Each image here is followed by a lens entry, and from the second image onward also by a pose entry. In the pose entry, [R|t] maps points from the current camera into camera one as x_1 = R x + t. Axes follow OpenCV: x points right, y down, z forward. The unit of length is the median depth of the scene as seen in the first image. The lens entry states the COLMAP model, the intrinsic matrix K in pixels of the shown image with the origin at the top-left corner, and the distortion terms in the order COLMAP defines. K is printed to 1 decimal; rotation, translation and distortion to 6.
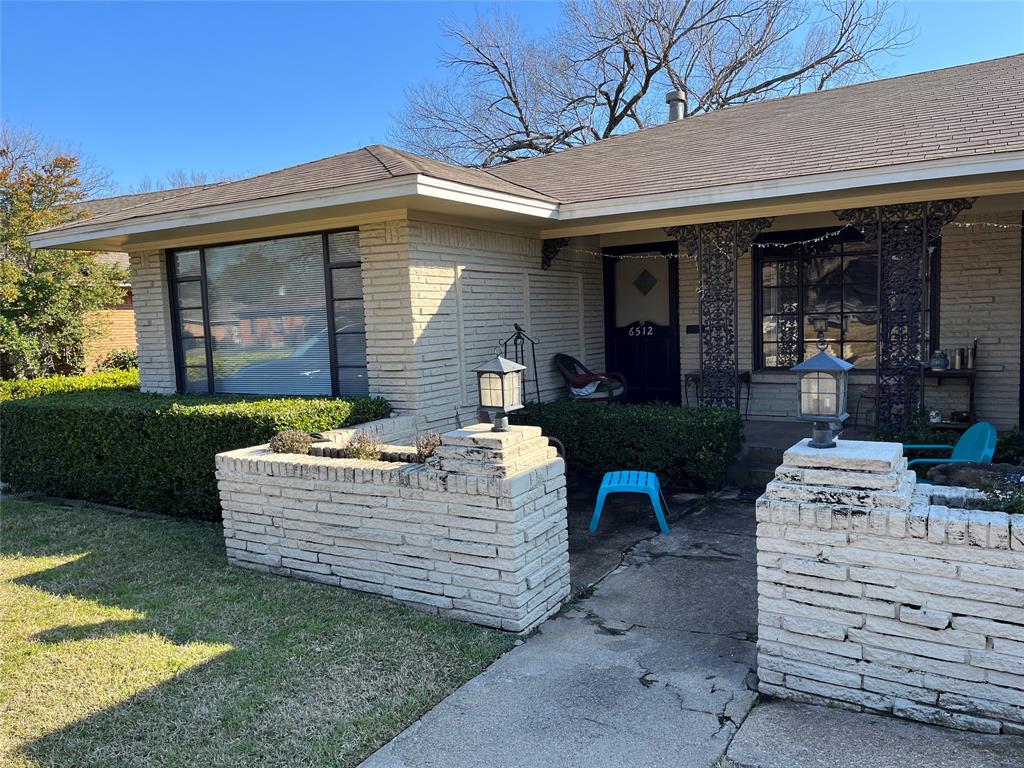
lens RADIAL K [[776.3, 0, 512.0], [0, 776.3, 384.0], [0, 0, 1]] dist [0.055860, -0.062825]
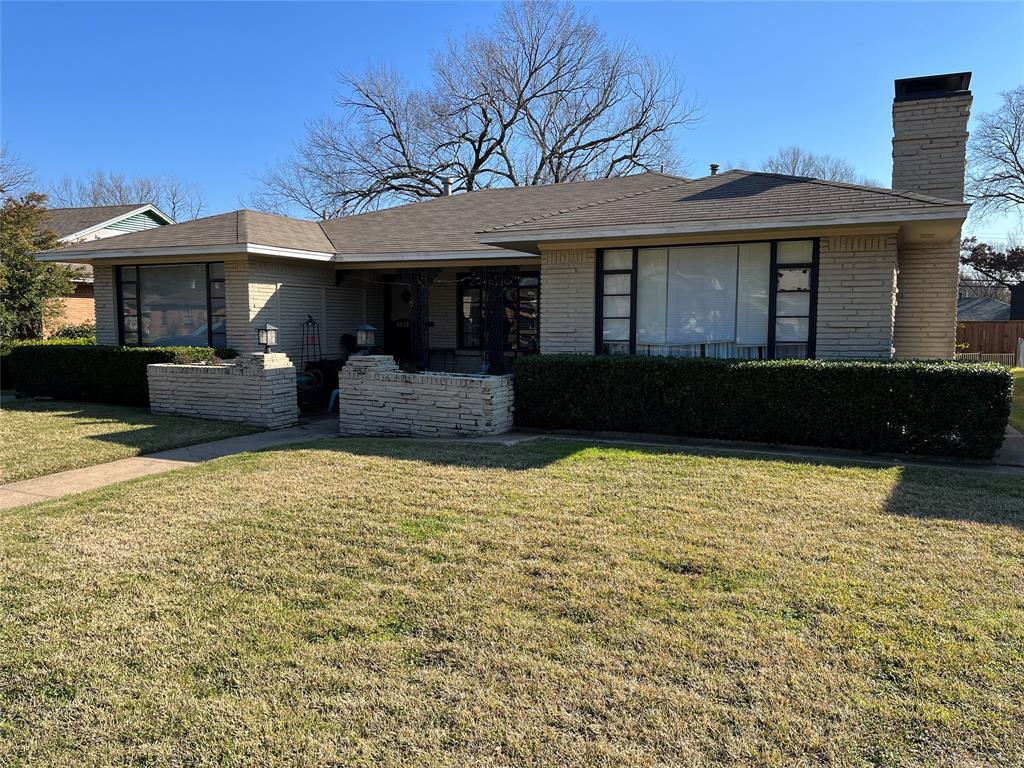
lens RADIAL K [[776.3, 0, 512.0], [0, 776.3, 384.0], [0, 0, 1]] dist [0.055860, -0.062825]
pose [[0.994422, 0.033667, 0.099960, 0.316832], [-0.032944, 0.999418, -0.008884, 0.094126], [-0.100201, 0.005542, 0.994952, -0.967185]]
